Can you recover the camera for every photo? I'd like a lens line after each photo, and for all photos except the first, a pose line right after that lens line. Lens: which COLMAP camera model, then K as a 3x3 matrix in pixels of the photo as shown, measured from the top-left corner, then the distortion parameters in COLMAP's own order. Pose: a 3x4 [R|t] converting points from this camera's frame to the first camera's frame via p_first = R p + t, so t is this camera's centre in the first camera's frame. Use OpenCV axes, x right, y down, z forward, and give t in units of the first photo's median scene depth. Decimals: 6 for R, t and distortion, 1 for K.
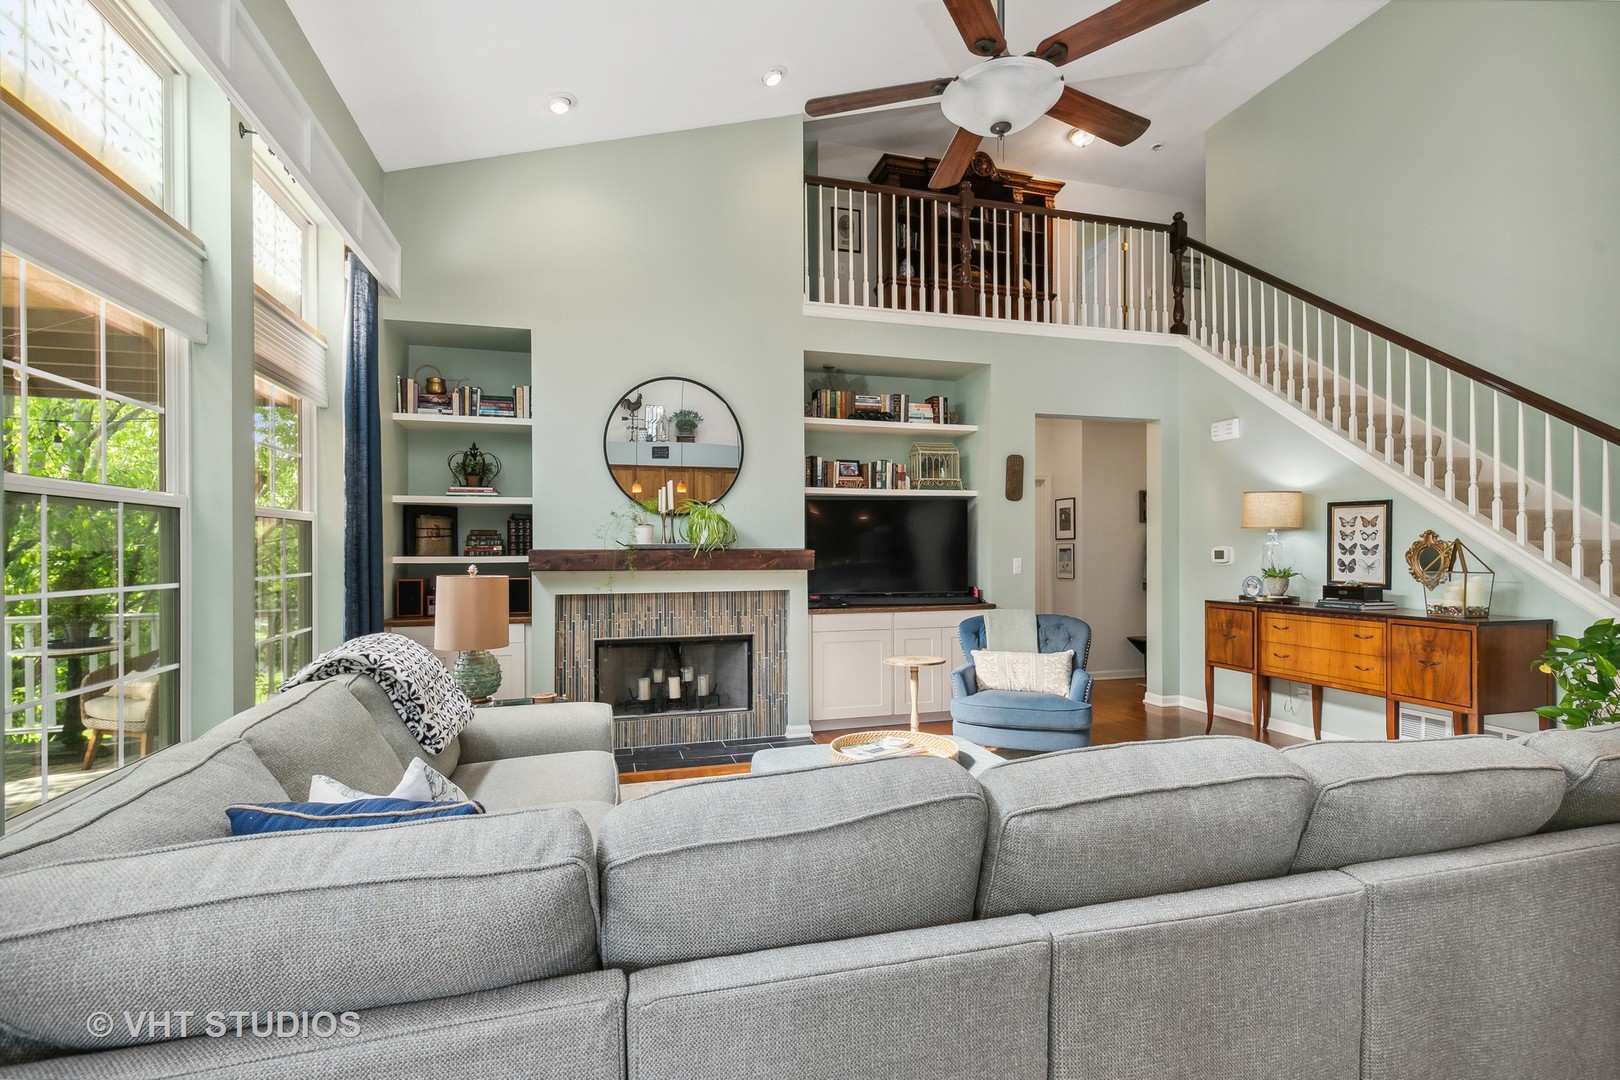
lens RADIAL K [[733.3, 0, 806.6], [0, 733.3, 546.7], [0, 0, 1]] dist [0.002451, 0.000539]
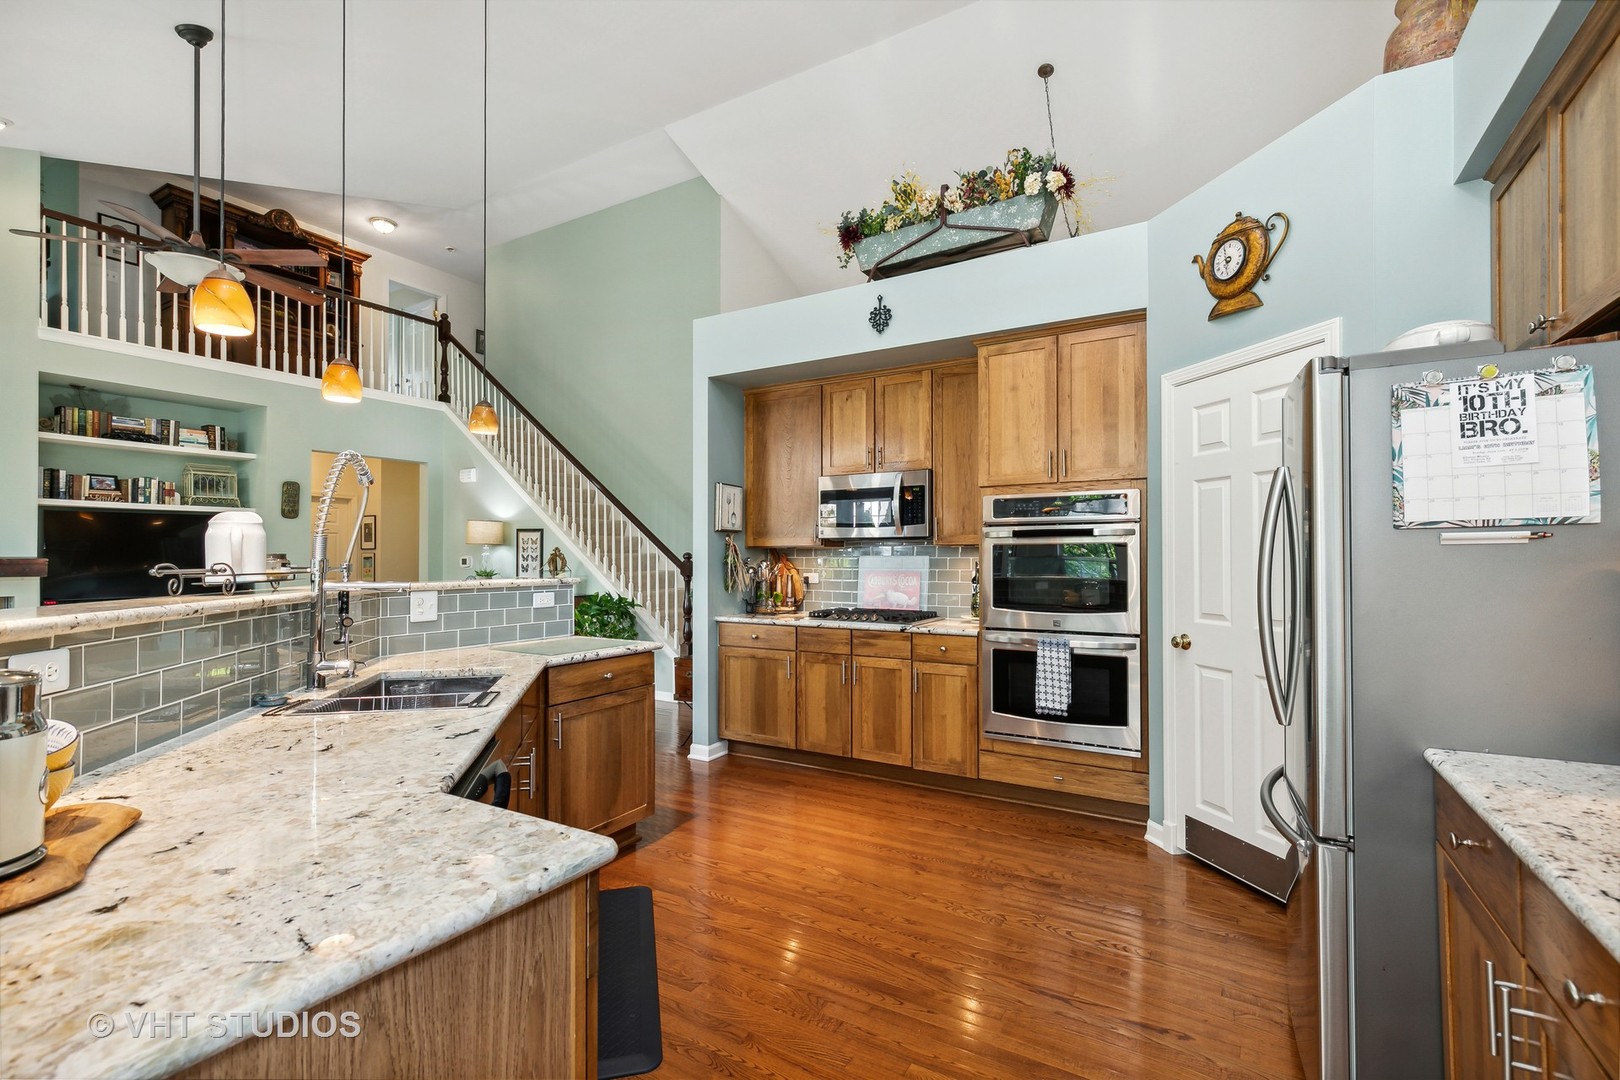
lens RADIAL K [[729.7, 0, 806.9], [0, 729.7, 546.5], [0, 0, 1]] dist [0.001406, 0.007090]
pose [[0.724486, 0.012209, 0.689182, 0.063804], [-0.004390, 0.999905, -0.013099, -0.002806], [-0.689276, 0.006464, 0.724470, -0.500765]]
